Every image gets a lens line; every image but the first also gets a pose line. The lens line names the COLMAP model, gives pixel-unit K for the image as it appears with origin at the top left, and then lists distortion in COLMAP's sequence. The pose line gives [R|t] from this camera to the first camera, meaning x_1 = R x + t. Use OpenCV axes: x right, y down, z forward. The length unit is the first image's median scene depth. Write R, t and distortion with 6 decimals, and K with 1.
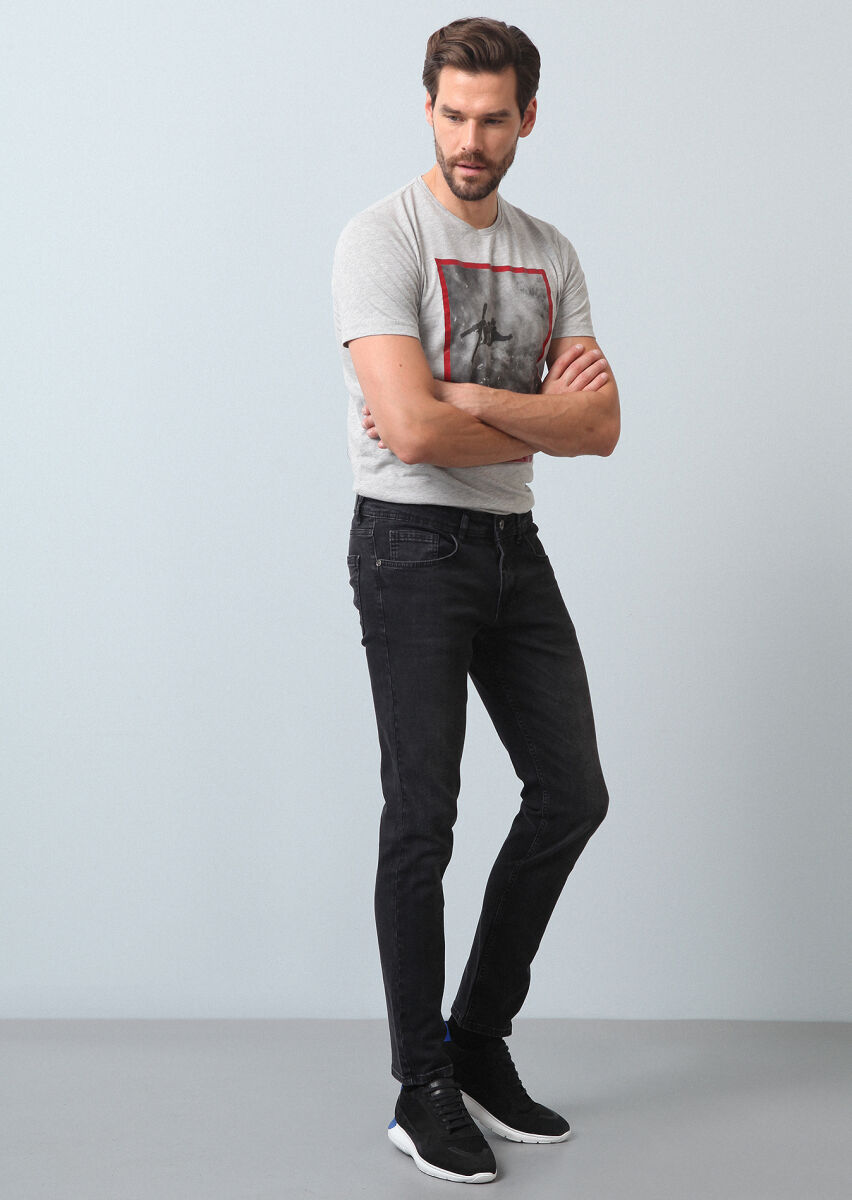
lens RADIAL K [[2197.9, 0, 424.7], [0, 2197.9, 598.4], [0, 0, 1]] dist [-0.151926, 0.000000]
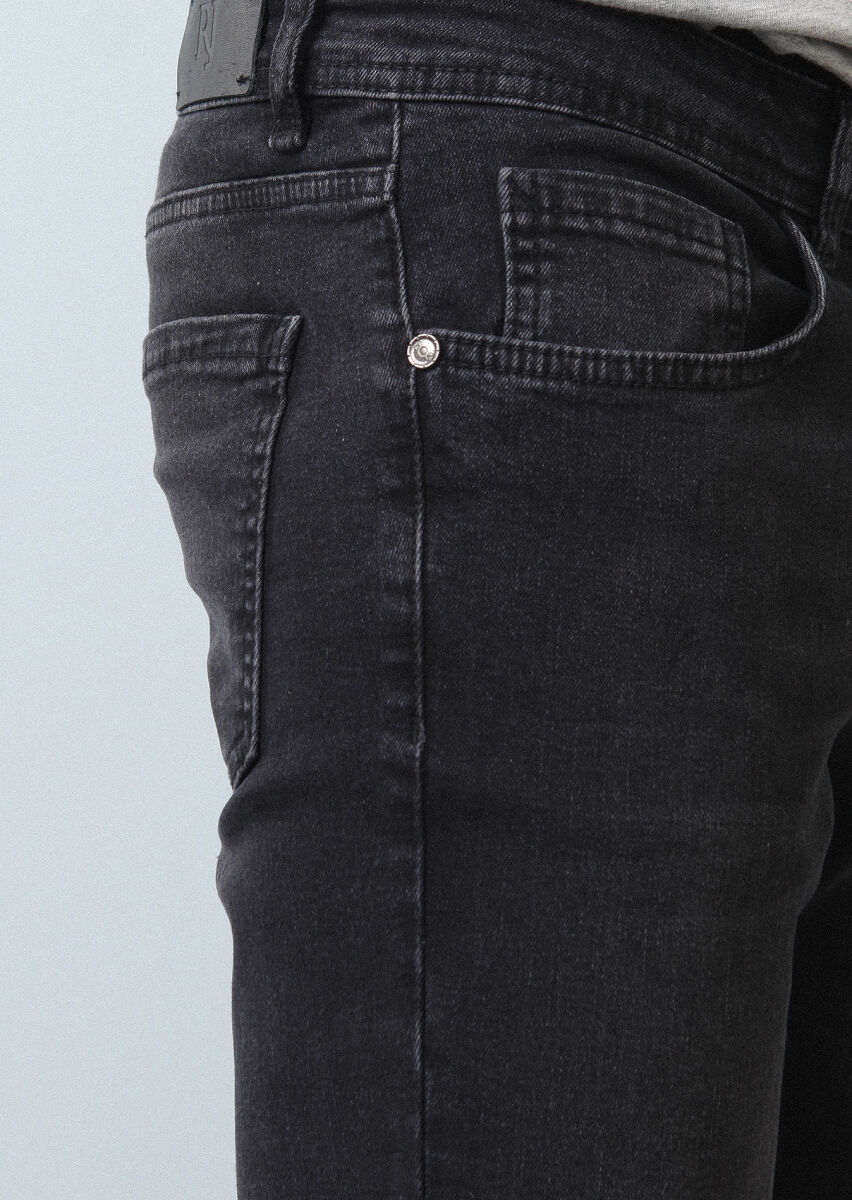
lens RADIAL K [[2181.5, 0, 424.9], [0, 2181.5, 600.3], [0, 0, 1]] dist [0.058707, 0.000000]
pose [[0.976916, 0.057227, 0.205816, -0.054690], [-0.061493, 0.998004, 0.014386, 0.001067], [-0.204582, -0.026710, 0.978485, 0.822889]]
